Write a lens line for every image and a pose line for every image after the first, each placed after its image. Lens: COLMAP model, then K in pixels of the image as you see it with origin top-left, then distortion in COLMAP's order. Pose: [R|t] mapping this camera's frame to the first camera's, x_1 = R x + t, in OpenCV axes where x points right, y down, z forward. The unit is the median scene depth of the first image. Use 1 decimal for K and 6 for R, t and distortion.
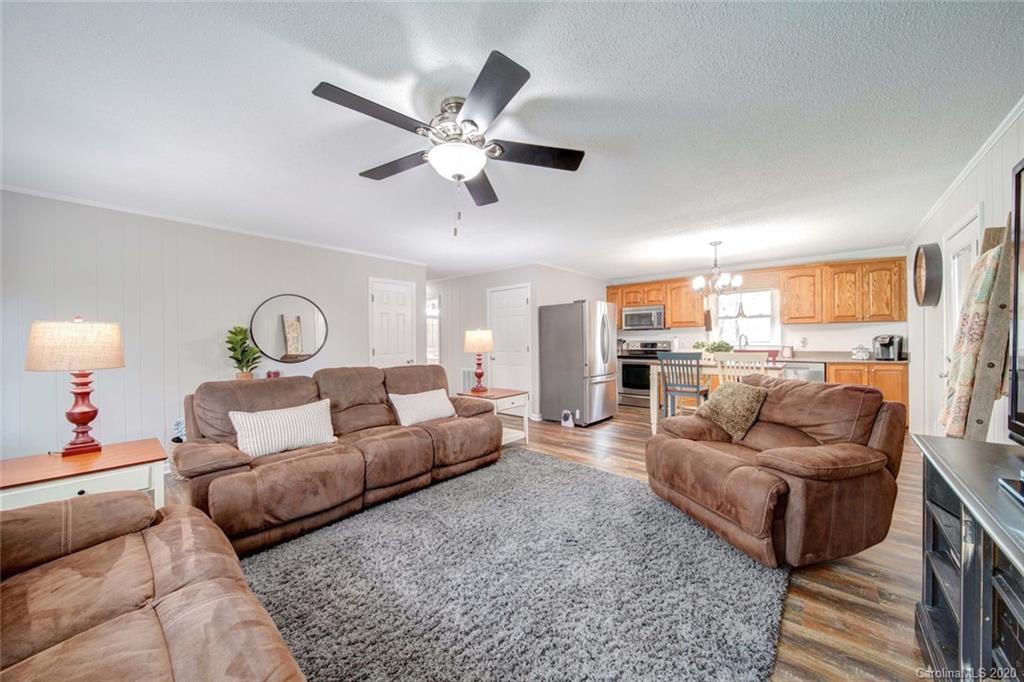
lens RADIAL K [[360.1, 0, 511.4], [0, 360.1, 342.0], [0, 0, 1]] dist [0.001404, -0.001637]
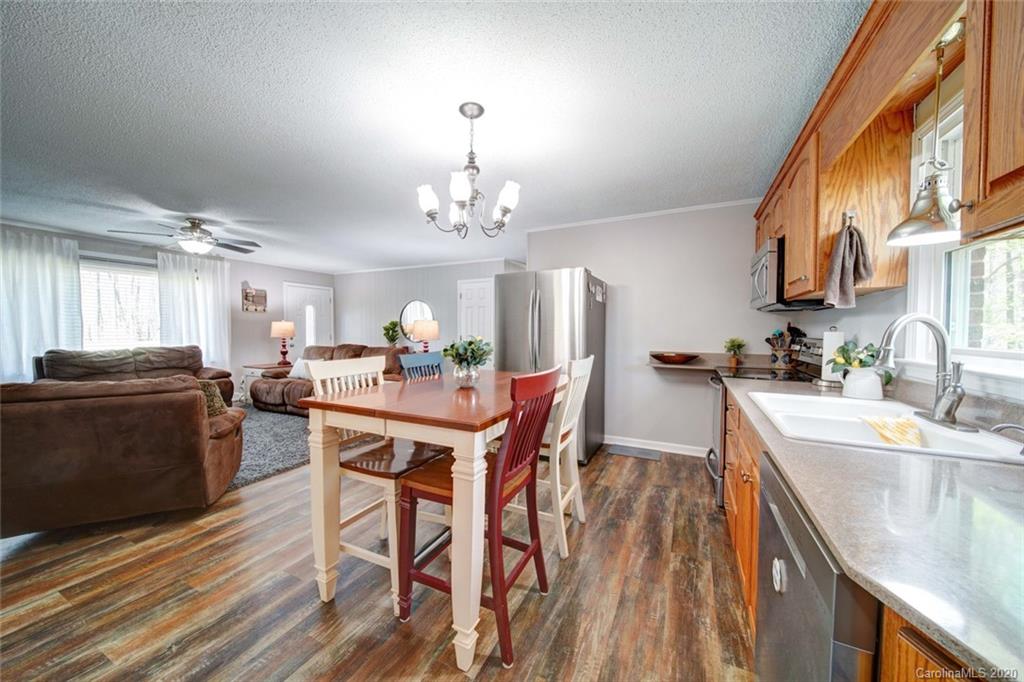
lens RADIAL K [[360.1, 0, 511.8], [0, 360.1, 340.2], [0, 0, 1]] dist [0.001404, -0.001637]
pose [[0.259244, 0.037611, -0.965079, 0.822310], [-0.012941, 0.999287, 0.035468, -0.011696], [0.965725, 0.003294, 0.259546, 0.762455]]
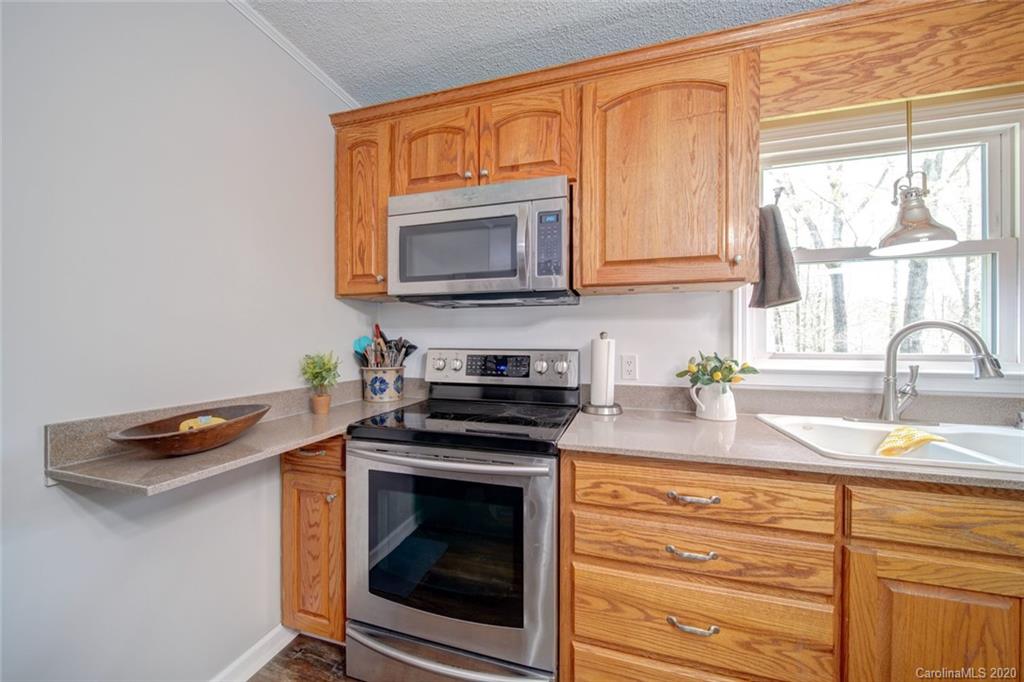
lens RADIAL K [[360.1, 0, 514.0], [0, 360.1, 341.5], [0, 0, 1]] dist [0.001404, -0.001637]
pose [[0.907302, 0.009686, 0.420368, 0.357259], [-0.007096, 0.999945, -0.007726, -0.007006], [-0.420420, 0.004027, 0.907321, 0.962001]]
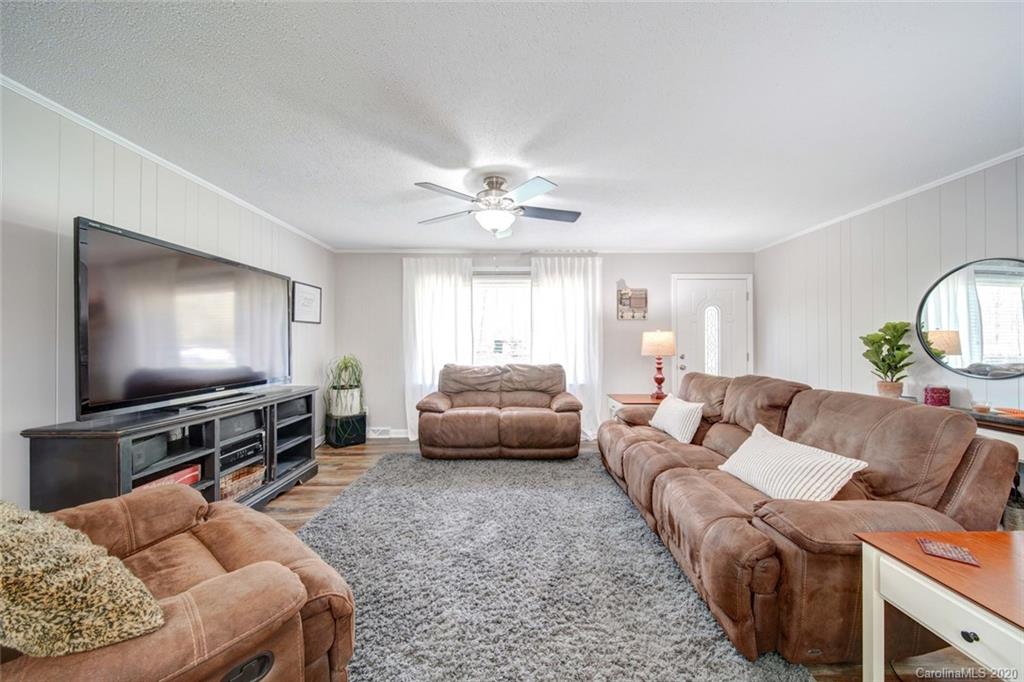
lens RADIAL K [[360.1, 0, 513.5], [0, 360.1, 341.2], [0, 0, 1]] dist [0.001404, -0.001637]
pose [[-0.751099, 0.006459, -0.660158, 0.251911], [0.003256, 0.999976, 0.006079, -0.006560], [0.660182, 0.002417, -0.751102, 0.716798]]
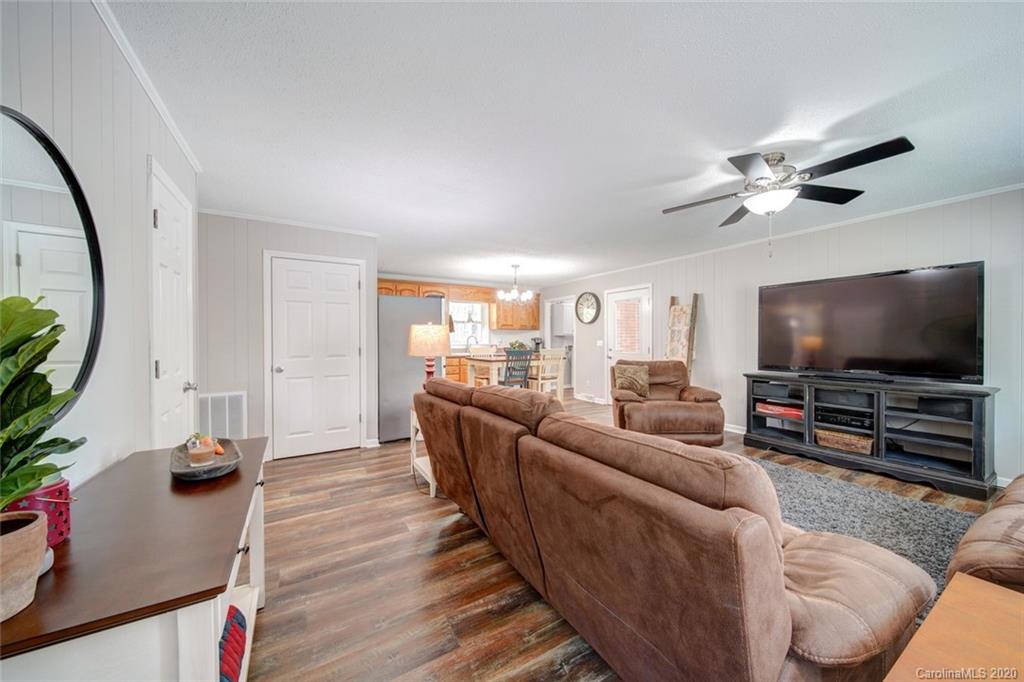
lens RADIAL K [[360.1, 0, 513.2], [0, 360.1, 341.7], [0, 0, 1]] dist [0.001404, -0.001637]
pose [[0.300858, 0.000247, 0.953669, -0.558201], [0.005113, 0.999985, -0.001872, 0.002401], [-0.953655, 0.005439, 0.300852, 0.501612]]
